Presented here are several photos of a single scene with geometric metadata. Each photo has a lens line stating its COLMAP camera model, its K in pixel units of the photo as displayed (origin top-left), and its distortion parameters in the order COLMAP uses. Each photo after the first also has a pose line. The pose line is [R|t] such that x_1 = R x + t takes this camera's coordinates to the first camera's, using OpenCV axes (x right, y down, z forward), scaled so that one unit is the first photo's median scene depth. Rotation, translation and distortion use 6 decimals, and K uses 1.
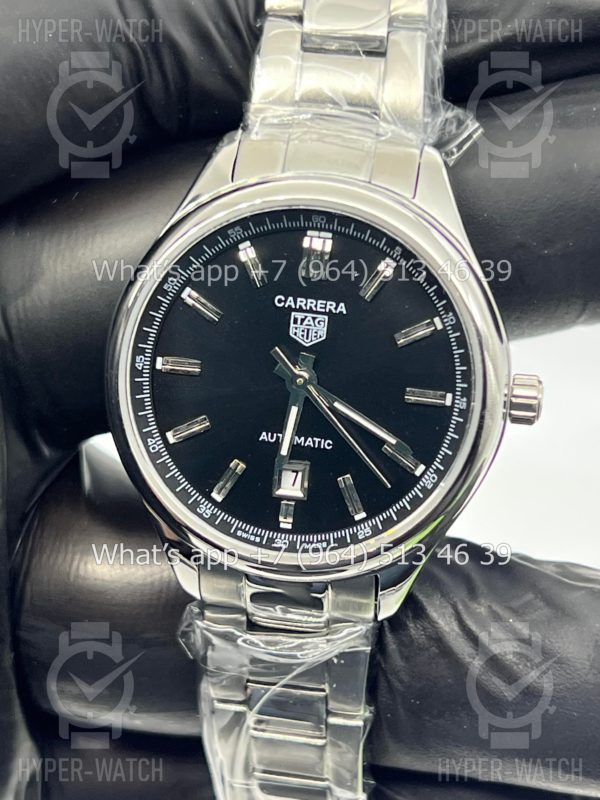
lens RADIAL K [[1807.7, 0, 300.0], [0, 1807.7, 400.0], [0, 0, 1]] dist [0.079480, 0.023442]
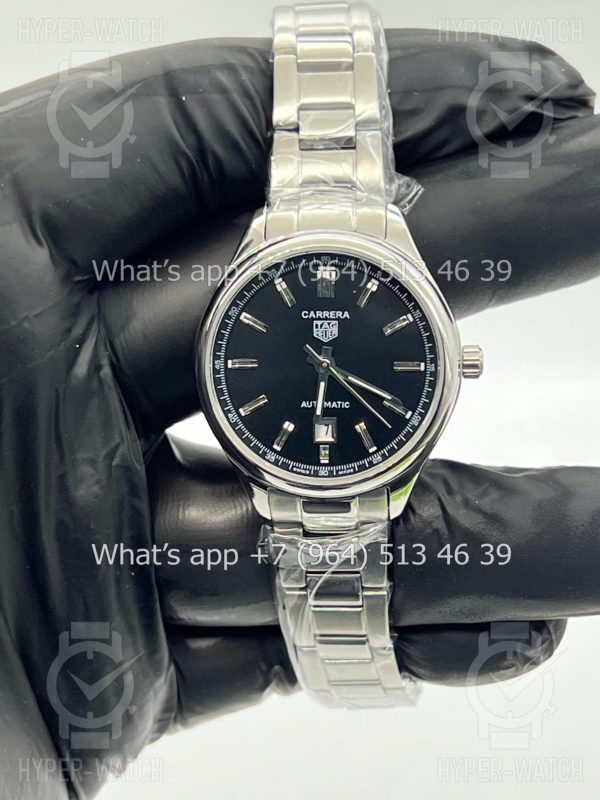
lens RADIAL K [[1864.3, 0, 300.0], [0, 1864.3, 400.0], [0, 0, 1]] dist [-0.019911, 0.040189]
pose [[0.993411, -0.107087, 0.040818, -0.087105], [0.108118, 0.993850, -0.023942, 0.053768], [-0.038003, 0.028198, 0.998880, -0.565012]]
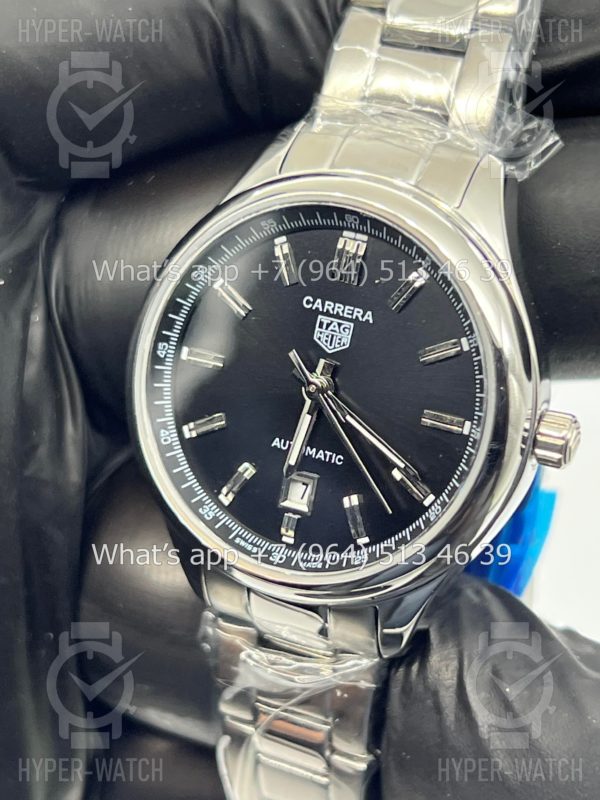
lens RADIAL K [[1807.7, 0, 300.0], [0, 1807.7, 400.0], [0, 0, 1]] dist [0.079480, 0.023442]
pose [[0.959121, 0.122565, -0.255078, 0.231132], [-0.128658, 0.991662, -0.007276, 0.003285], [0.252059, 0.039797, 0.966893, 0.087882]]
